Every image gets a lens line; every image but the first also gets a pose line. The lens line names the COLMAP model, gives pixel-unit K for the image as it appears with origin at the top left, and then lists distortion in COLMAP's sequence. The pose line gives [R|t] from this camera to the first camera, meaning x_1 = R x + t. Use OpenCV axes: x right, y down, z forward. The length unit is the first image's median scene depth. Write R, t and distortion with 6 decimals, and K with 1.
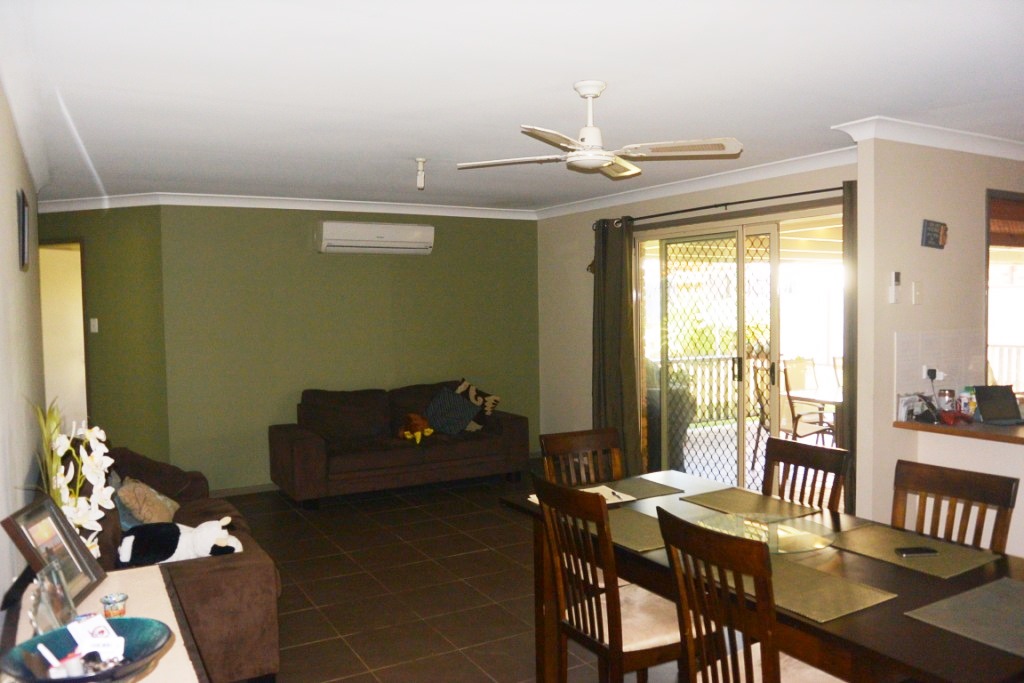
lens RADIAL K [[808.7, 0, 512.0], [0, 808.7, 341.5], [0, 0, 1]] dist [-0.053630, 0.007930]
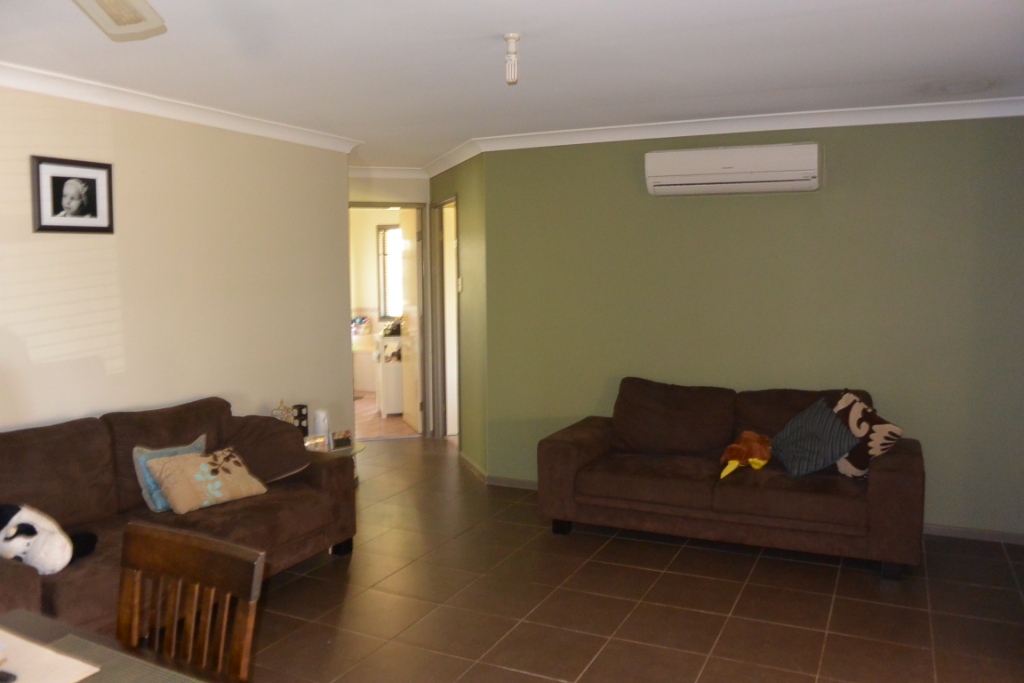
lens RADIAL K [[808.7, 0, 512.0], [0, 808.7, 341.5], [0, 0, 1]] dist [-0.053630, 0.007930]
pose [[0.578578, 0.082413, -0.811453, 0.287149], [-0.041360, 0.996567, 0.071724, -0.023367], [0.814578, -0.007937, 0.580000, 0.444085]]
